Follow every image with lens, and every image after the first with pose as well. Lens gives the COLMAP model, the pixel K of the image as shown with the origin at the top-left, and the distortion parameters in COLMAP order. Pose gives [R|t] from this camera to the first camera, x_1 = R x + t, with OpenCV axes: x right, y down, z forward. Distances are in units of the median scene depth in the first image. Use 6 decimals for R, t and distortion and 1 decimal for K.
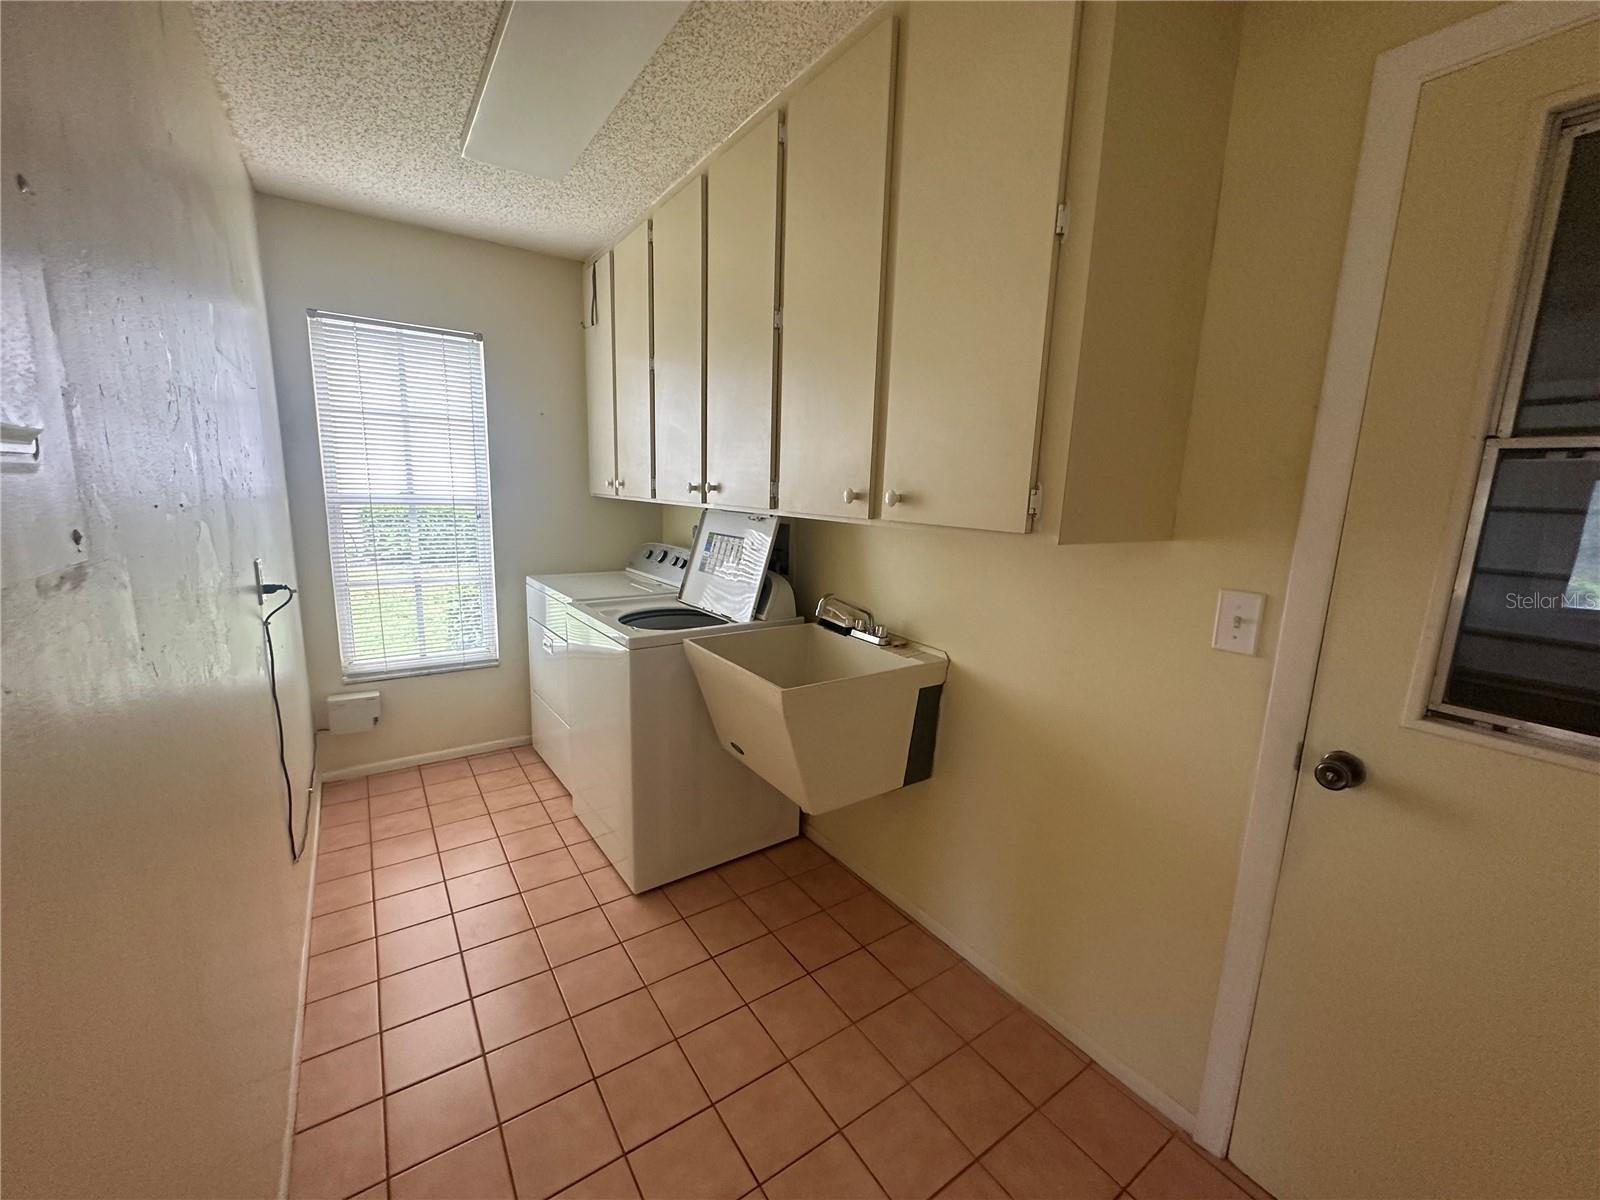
lens RADIAL K [[638.1, 0, 796.5], [0, 638.1, 601.7], [0, 0, 1]] dist [0.001066, 0.000469]
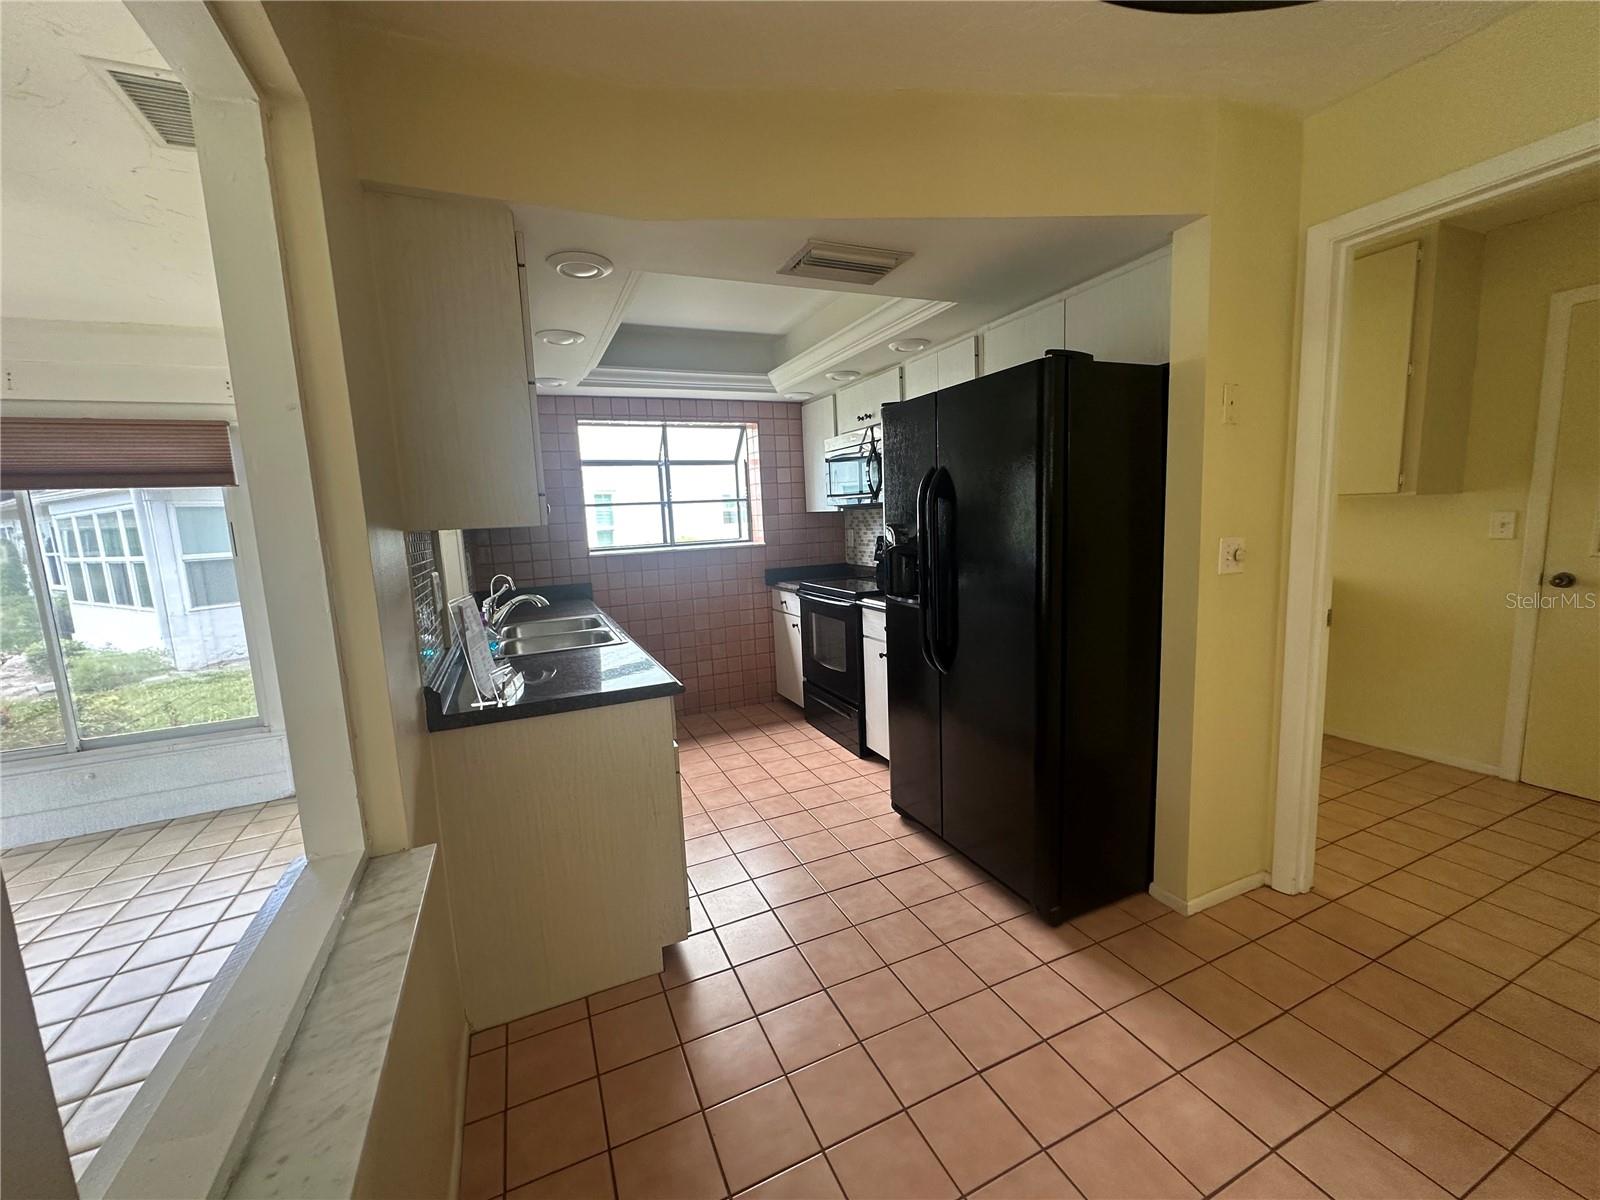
lens RADIAL K [[638.1, 0, 803.0], [0, 638.1, 600.4], [0, 0, 1]] dist [0.001066, 0.000469]
pose [[0.979607, -0.055301, -0.193164, -1.326419], [0.047799, 0.997919, -0.043285, 0.283364], [0.195155, 0.033169, 0.980211, -1.709089]]
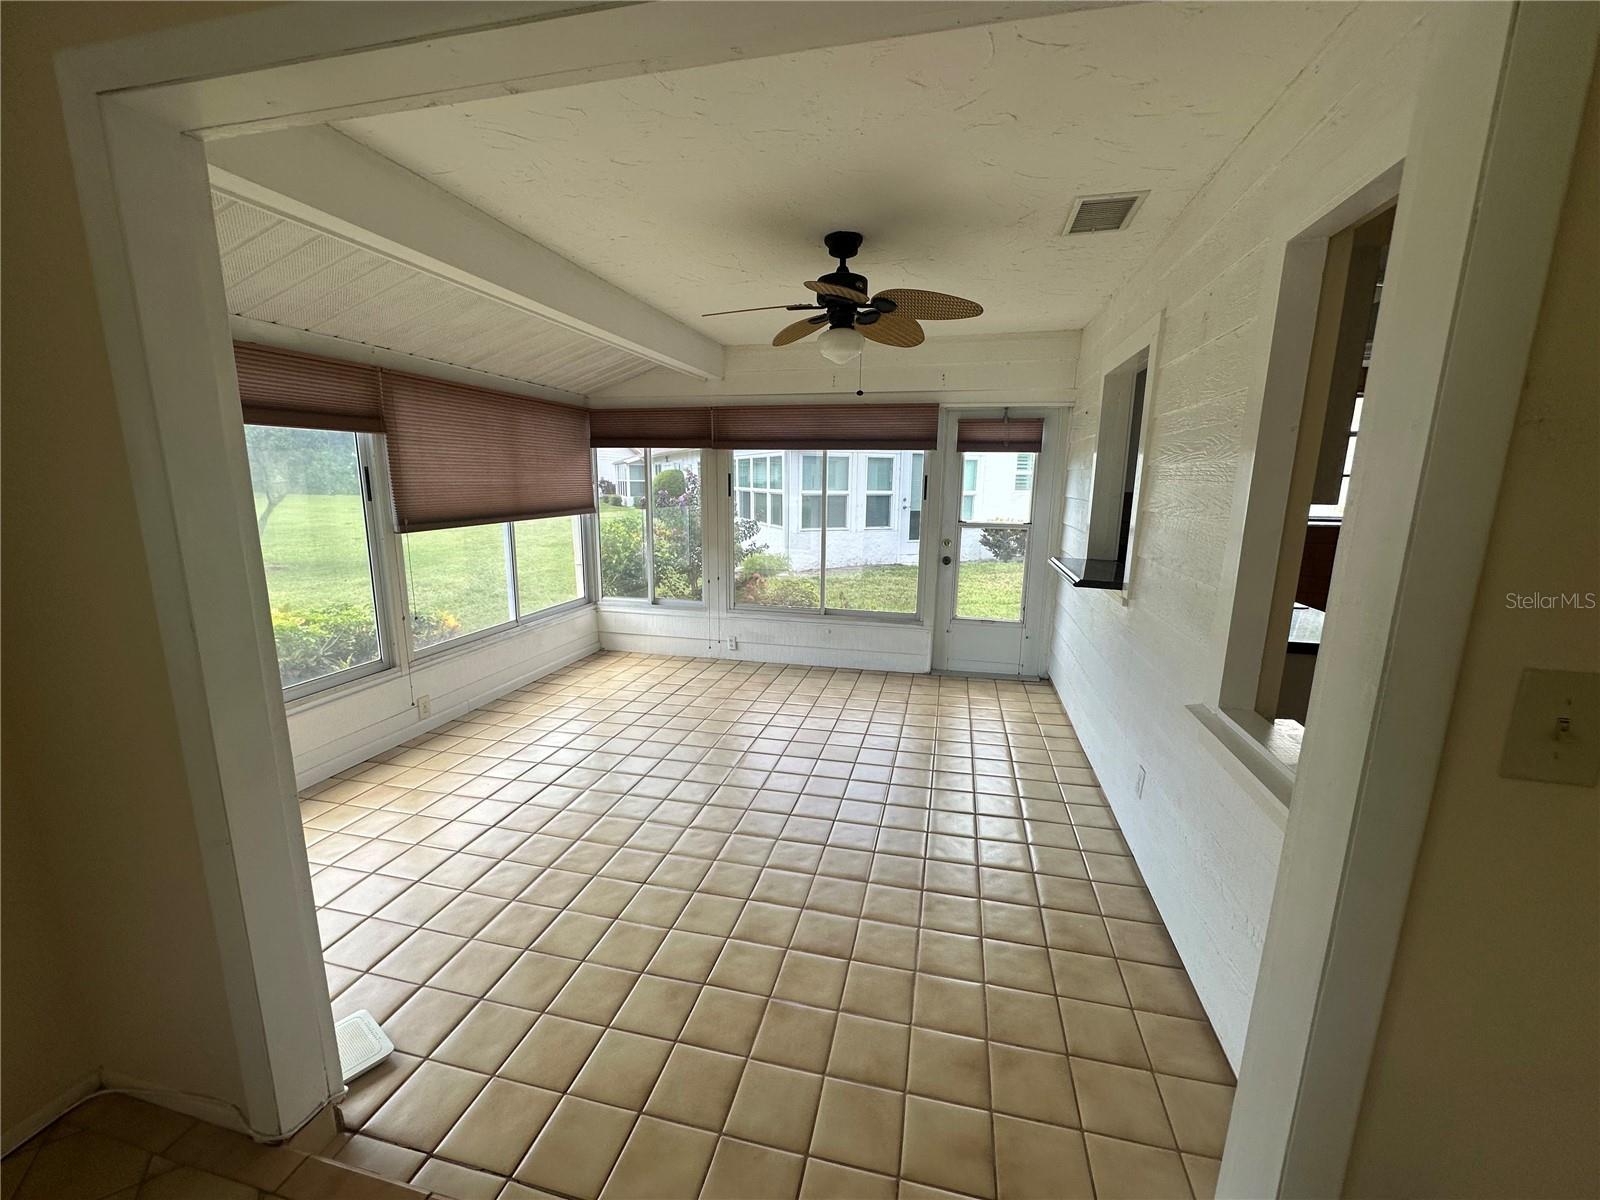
lens RADIAL K [[638.1, 0, 798.0], [0, 638.1, 604.3], [0, 0, 1]] dist [0.001066, 0.000469]
pose [[0.663761, 0.117522, -0.738655, -3.081368], [-0.116421, 0.991775, 0.053178, 0.621337], [0.738829, 0.050697, 0.671983, -5.126284]]
